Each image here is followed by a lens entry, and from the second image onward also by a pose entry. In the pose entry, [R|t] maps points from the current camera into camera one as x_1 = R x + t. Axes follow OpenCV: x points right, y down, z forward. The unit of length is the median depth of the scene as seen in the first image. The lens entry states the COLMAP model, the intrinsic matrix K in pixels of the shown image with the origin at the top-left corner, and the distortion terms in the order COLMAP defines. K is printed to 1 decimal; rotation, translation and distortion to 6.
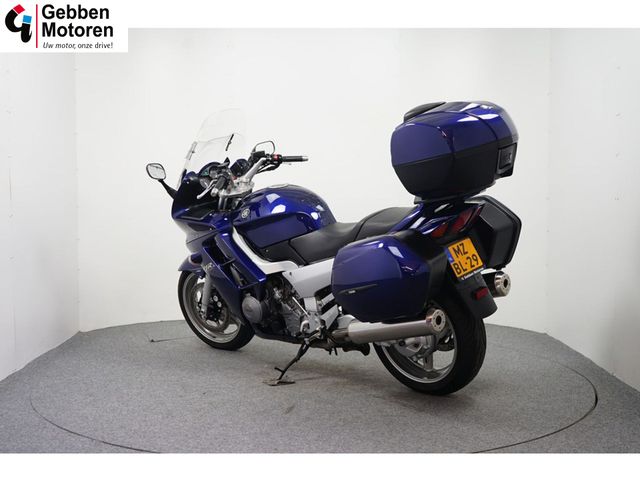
lens RADIAL K [[835.0, 0, 319.8], [0, 835.0, 240.2], [0, 0, 1]] dist [-0.037284, 0.000000]
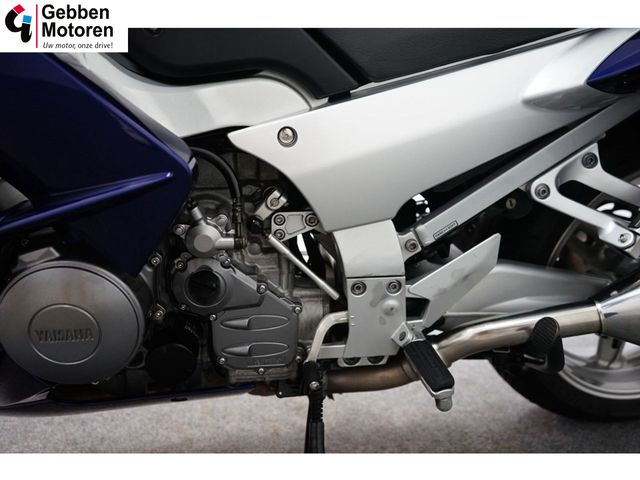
lens RADIAL K [[524.2, 0, 322.2], [0, 524.2, 238.0], [0, 0, 1]] dist [-0.001184, -0.003737]
pose [[0.612517, -0.119182, 0.781421, -0.146265], [0.069020, 0.992856, 0.097328, 0.055028], [-0.787438, -0.005682, 0.616367, 0.899640]]
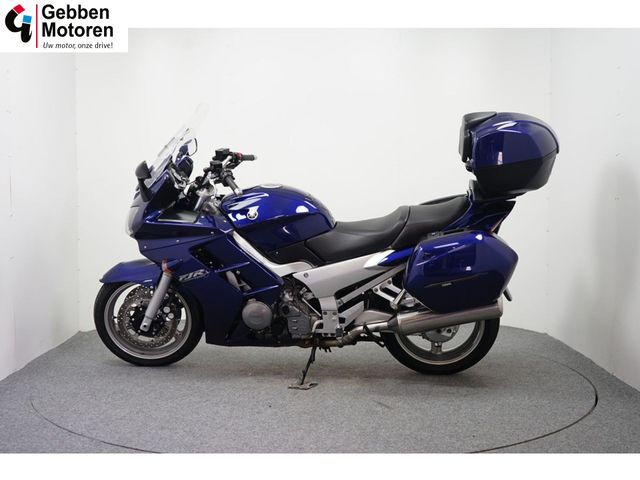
lens RADIAL K [[835.0, 0, 319.9], [0, 835.0, 239.3], [0, 0, 1]] dist [-0.037284, 0.000000]
pose [[0.790518, -0.041632, 0.611022, -0.621890], [0.039416, 0.999077, 0.017077, -0.018083], [-0.611169, 0.010585, 0.791429, 0.207244]]
